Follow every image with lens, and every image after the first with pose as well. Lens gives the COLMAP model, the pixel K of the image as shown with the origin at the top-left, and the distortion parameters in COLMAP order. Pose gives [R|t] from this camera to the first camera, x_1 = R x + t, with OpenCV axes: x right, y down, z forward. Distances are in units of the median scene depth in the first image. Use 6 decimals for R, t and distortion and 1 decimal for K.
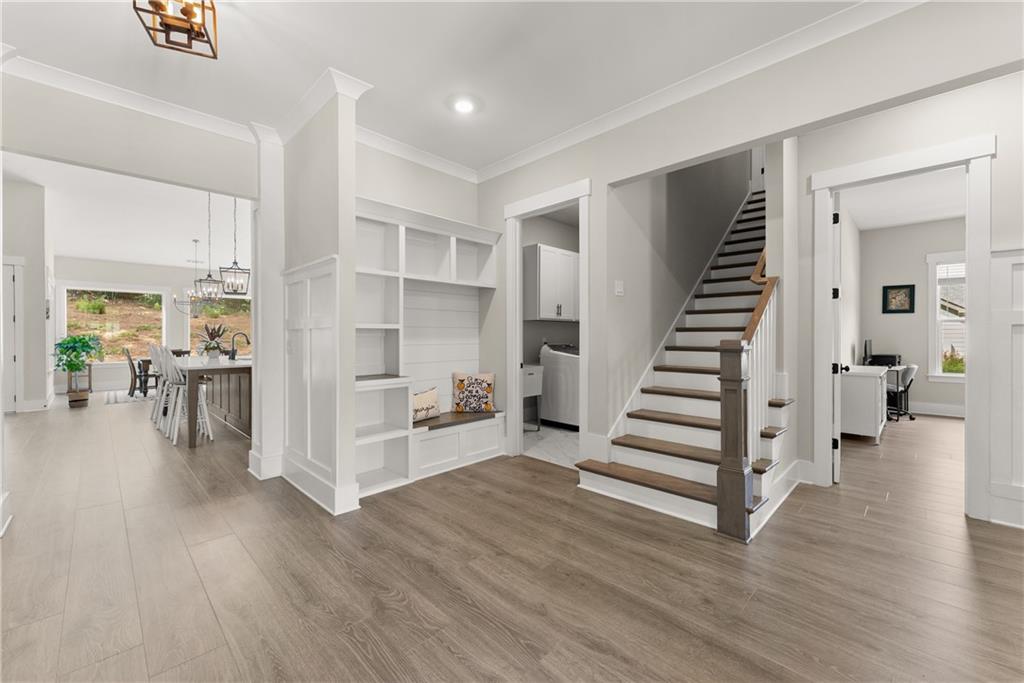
lens RADIAL K [[412.8, 0, 513.0], [0, 412.8, 341.2], [0, 0, 1]] dist [0.000555, 0.000027]
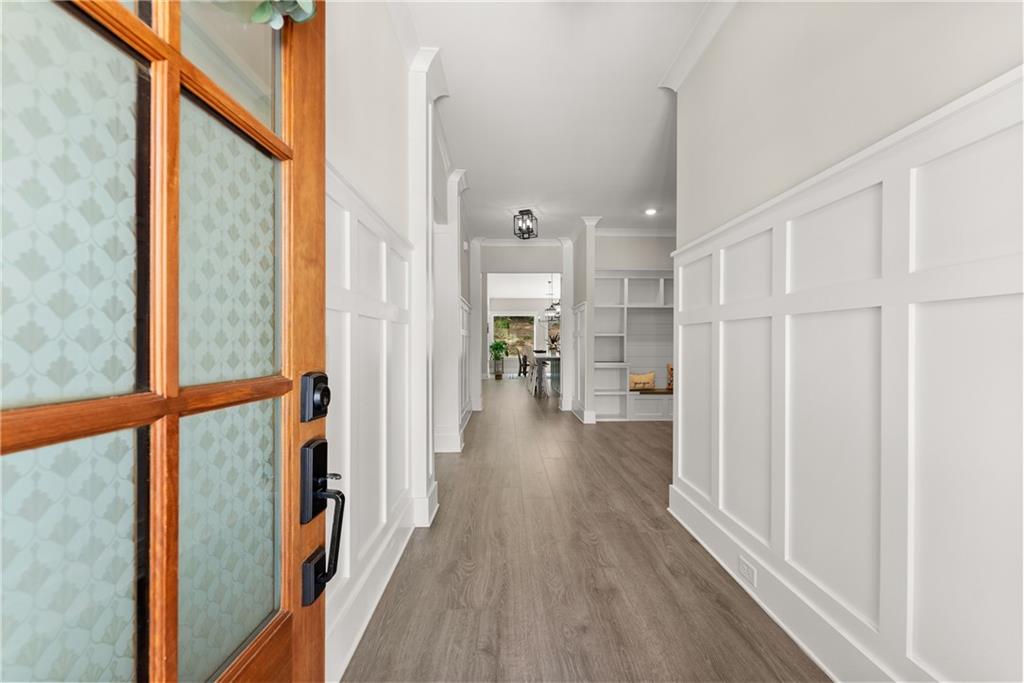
lens RADIAL K [[412.8, 0, 512.1], [0, 412.8, 343.2], [0, 0, 1]] dist [0.000555, 0.000027]
pose [[0.716319, -0.001209, -0.697772, 0.259302], [-0.006399, 0.999945, -0.008302, 0.007772], [0.697743, 0.010412, 0.716272, -0.260762]]
